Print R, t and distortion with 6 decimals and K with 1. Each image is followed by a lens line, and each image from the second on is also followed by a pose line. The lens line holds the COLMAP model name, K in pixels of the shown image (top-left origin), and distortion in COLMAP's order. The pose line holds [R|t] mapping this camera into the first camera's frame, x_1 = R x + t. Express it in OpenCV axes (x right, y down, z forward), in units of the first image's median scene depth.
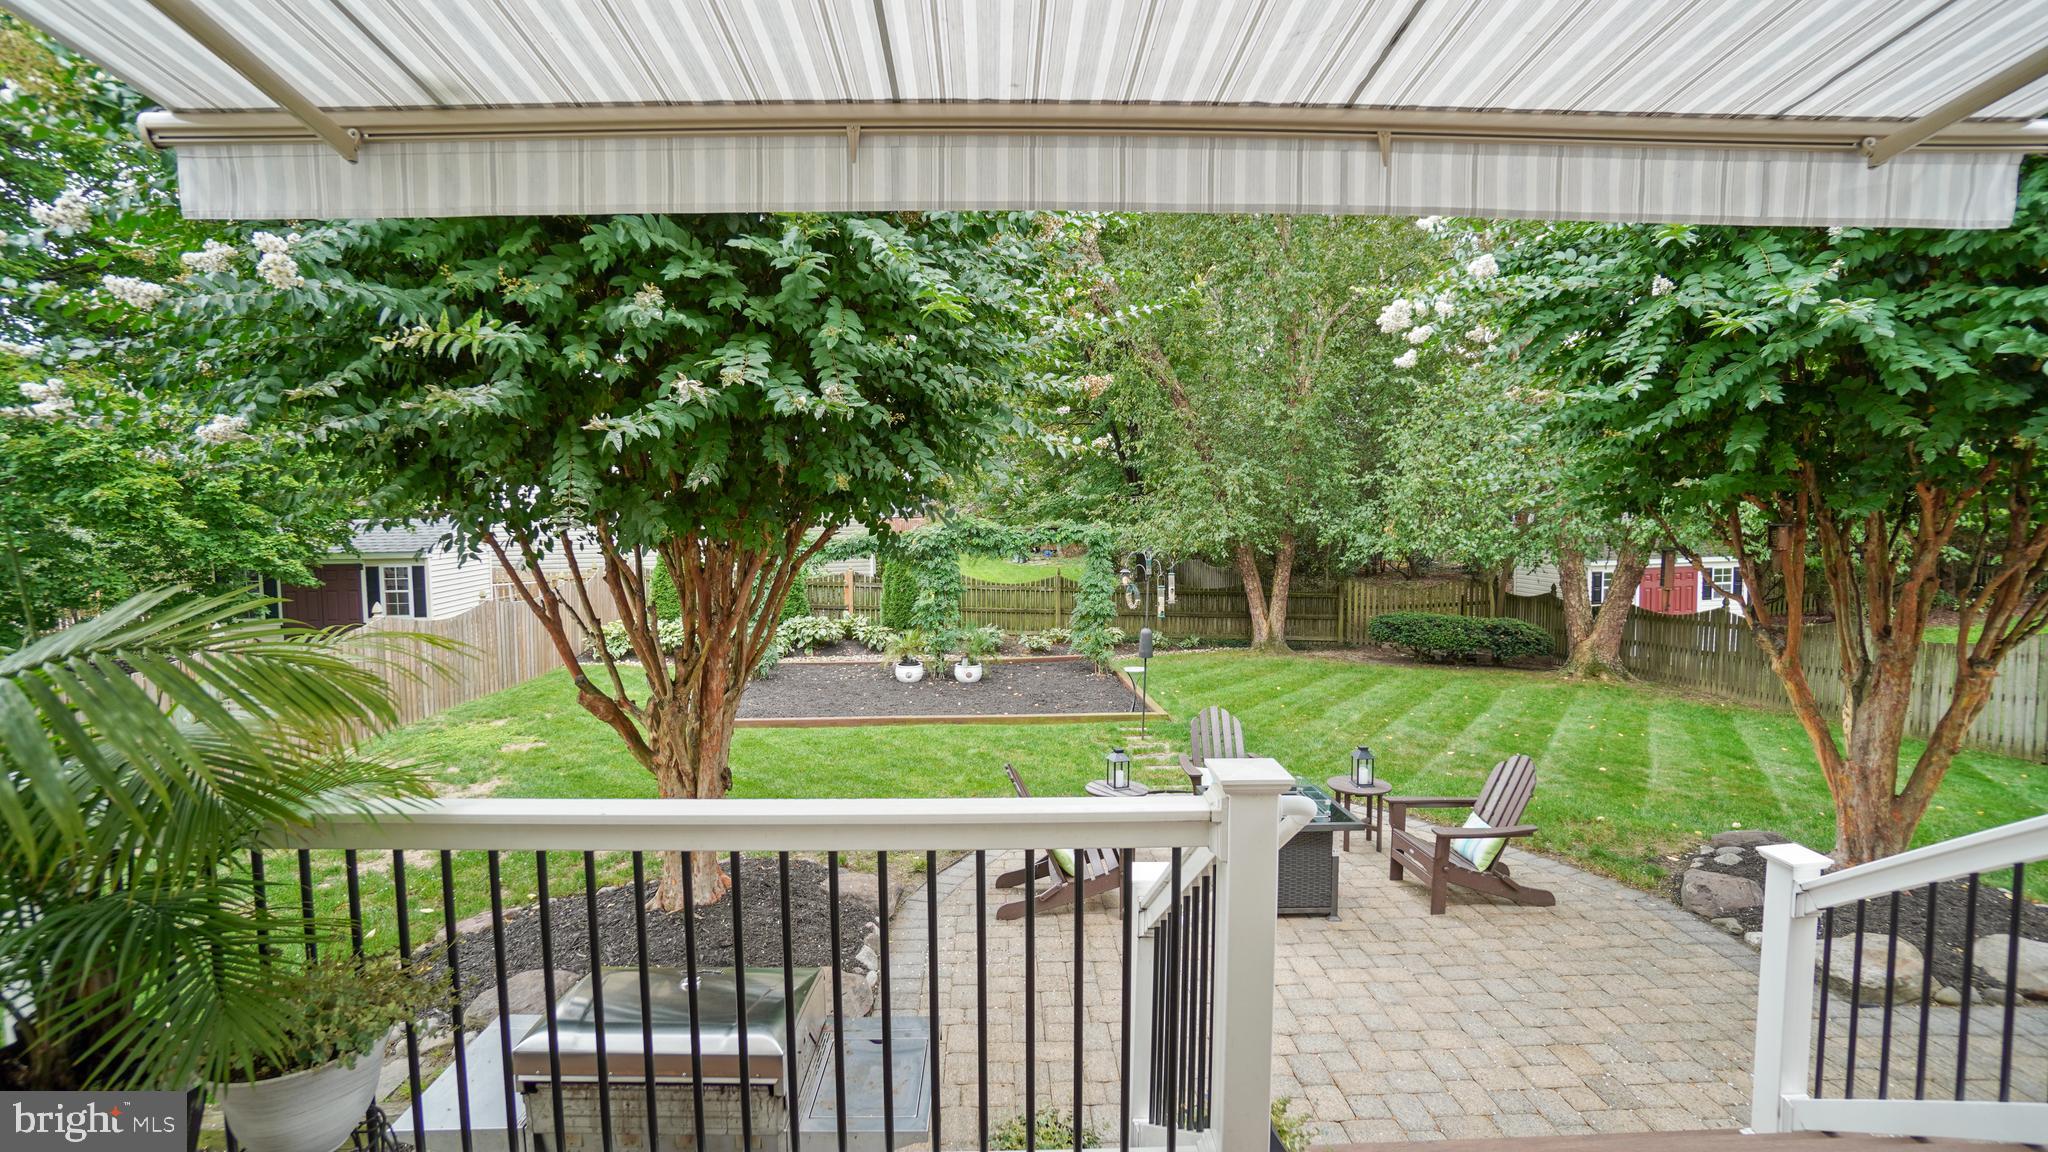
lens RADIAL K [[904.1, 0, 1007.0], [0, 904.1, 550.5], [0, 0, 1]] dist [-0.064087, 0.024489]
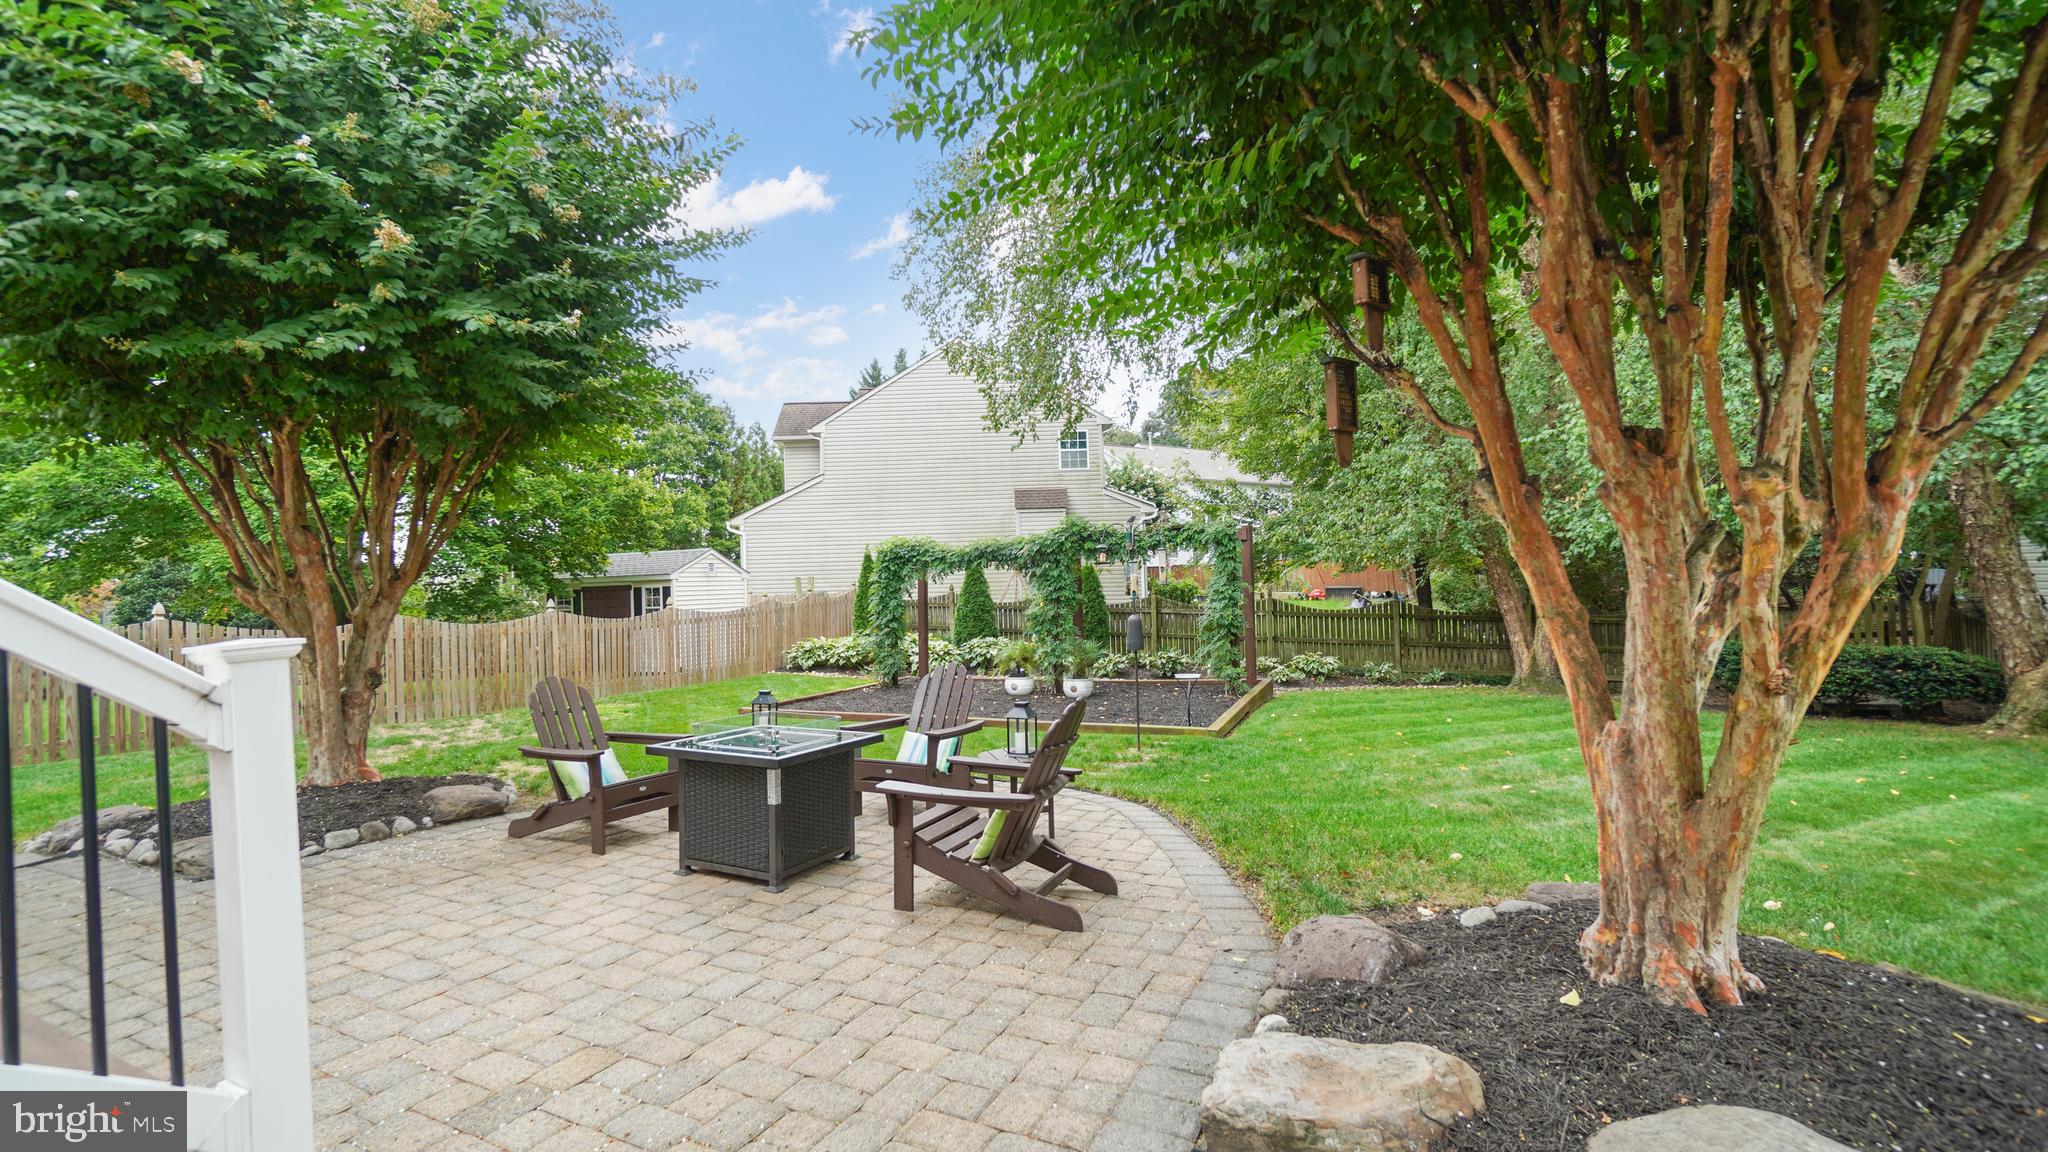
lens RADIAL K [[908.2, 0, 1009.1], [0, 908.2, 562.7], [0, 0, 1]] dist [-0.066895, 0.024934]
pose [[0.887751, -0.030299, -0.459326, 0.322949], [0.001644, 0.998034, -0.062655, 0.066411], [0.460321, 0.054867, 0.886055, 0.144166]]
